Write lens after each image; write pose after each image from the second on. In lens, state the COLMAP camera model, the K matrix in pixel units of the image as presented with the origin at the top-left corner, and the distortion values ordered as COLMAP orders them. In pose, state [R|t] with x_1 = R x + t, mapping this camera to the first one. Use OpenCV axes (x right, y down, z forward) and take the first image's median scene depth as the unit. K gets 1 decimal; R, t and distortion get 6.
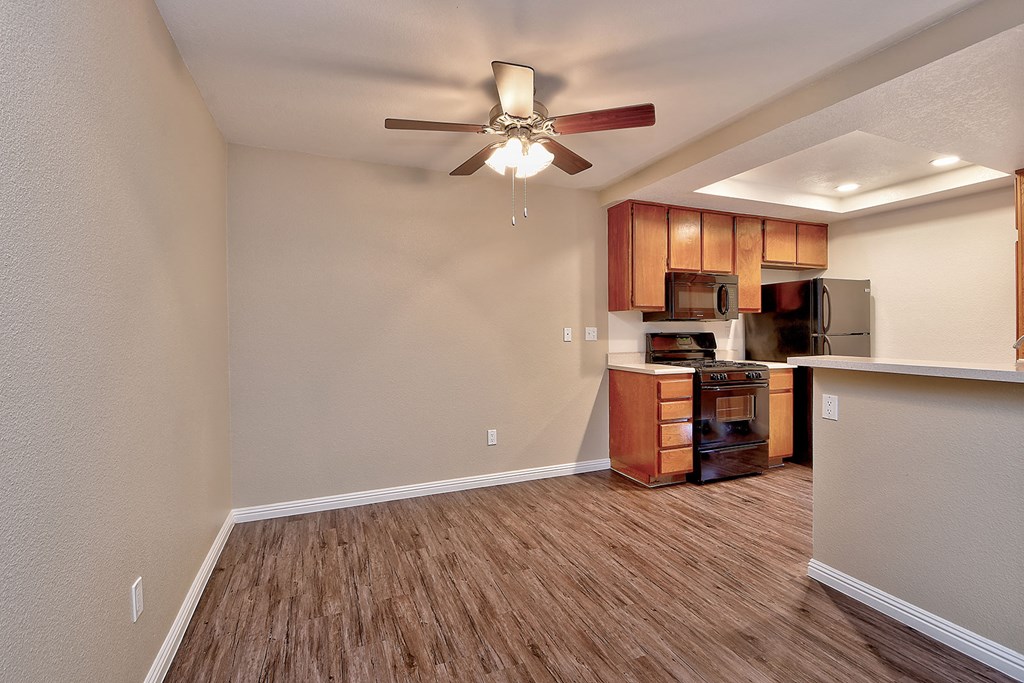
lens RADIAL K [[453.4, 0, 510.0], [0, 453.4, 335.9], [0, 0, 1]] dist [-0.014376, -0.000307]
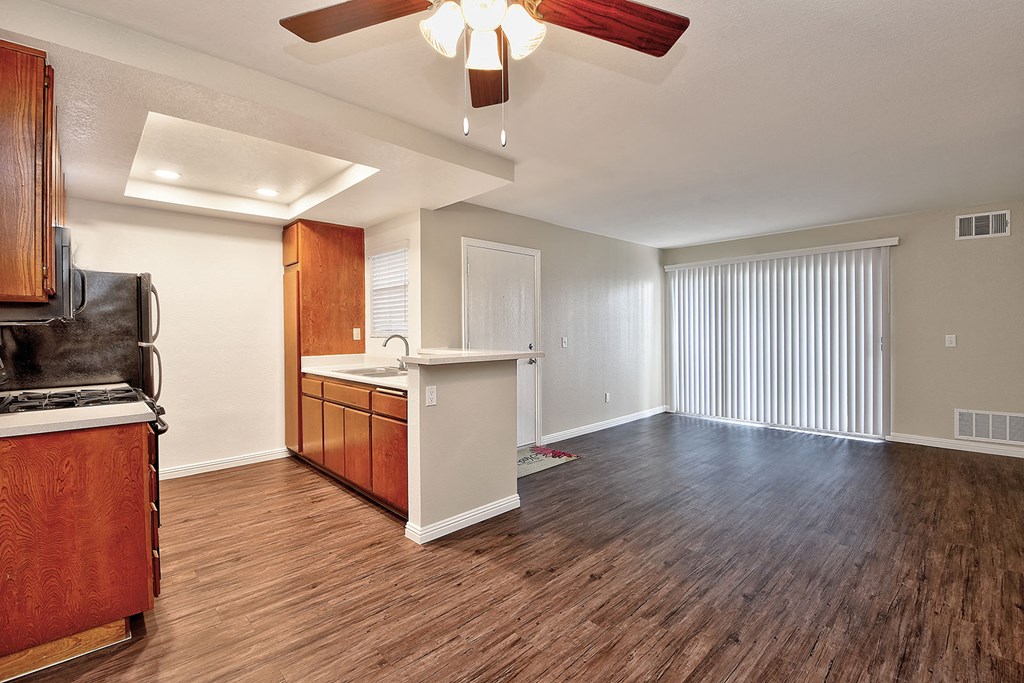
lens RADIAL K [[453.4, 0, 510.4], [0, 453.4, 335.0], [0, 0, 1]] dist [-0.014376, -0.000307]
pose [[-0.364352, -0.001097, 0.931261, -0.443655], [0.027377, 0.999554, 0.011888, -0.015763], [-0.930859, 0.029827, -0.364160, 1.030353]]
